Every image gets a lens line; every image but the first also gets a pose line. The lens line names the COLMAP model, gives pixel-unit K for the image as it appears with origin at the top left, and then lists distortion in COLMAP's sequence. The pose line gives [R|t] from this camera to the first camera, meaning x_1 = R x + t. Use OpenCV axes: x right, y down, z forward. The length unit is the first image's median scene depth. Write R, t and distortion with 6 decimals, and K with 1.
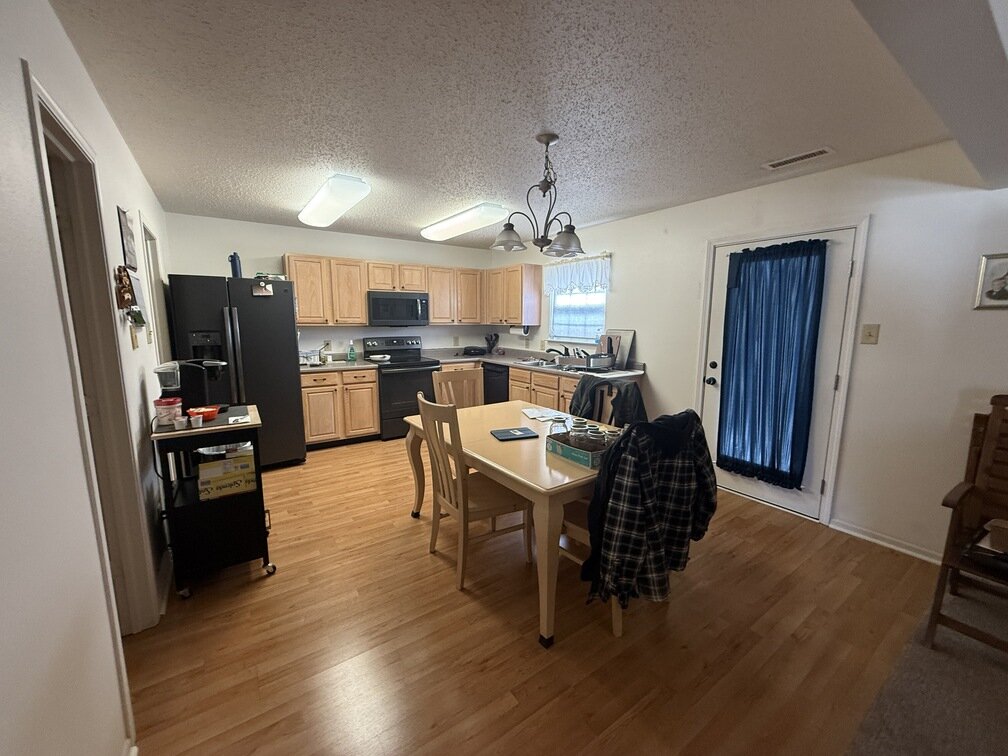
lens RADIAL K [[400.5, 0, 502.5], [0, 400.5, 379.3], [0, 0, 1]] dist [0.000921, -0.000038]
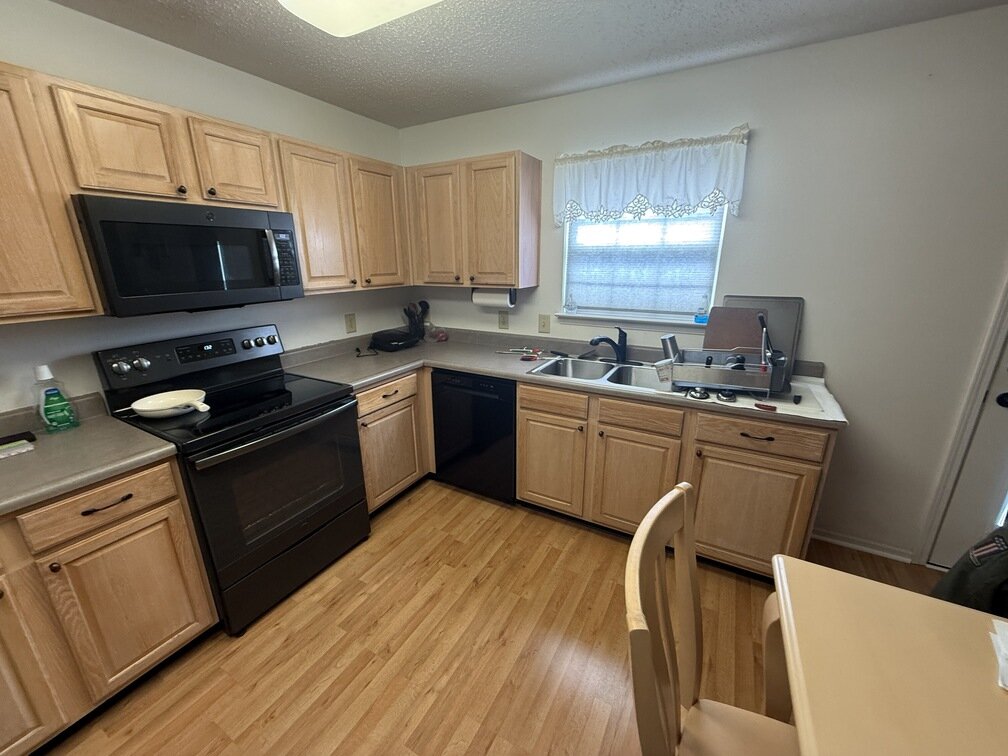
lens RADIAL K [[400.5, 0, 502.5], [0, 400.5, 379.3], [0, 0, 1]] dist [0.000921, -0.000038]
pose [[0.901836, -0.137147, 0.409735, -0.183570], [0.078265, 0.984452, 0.157253, -0.104886], [-0.424931, -0.109749, 0.898548, 0.561617]]
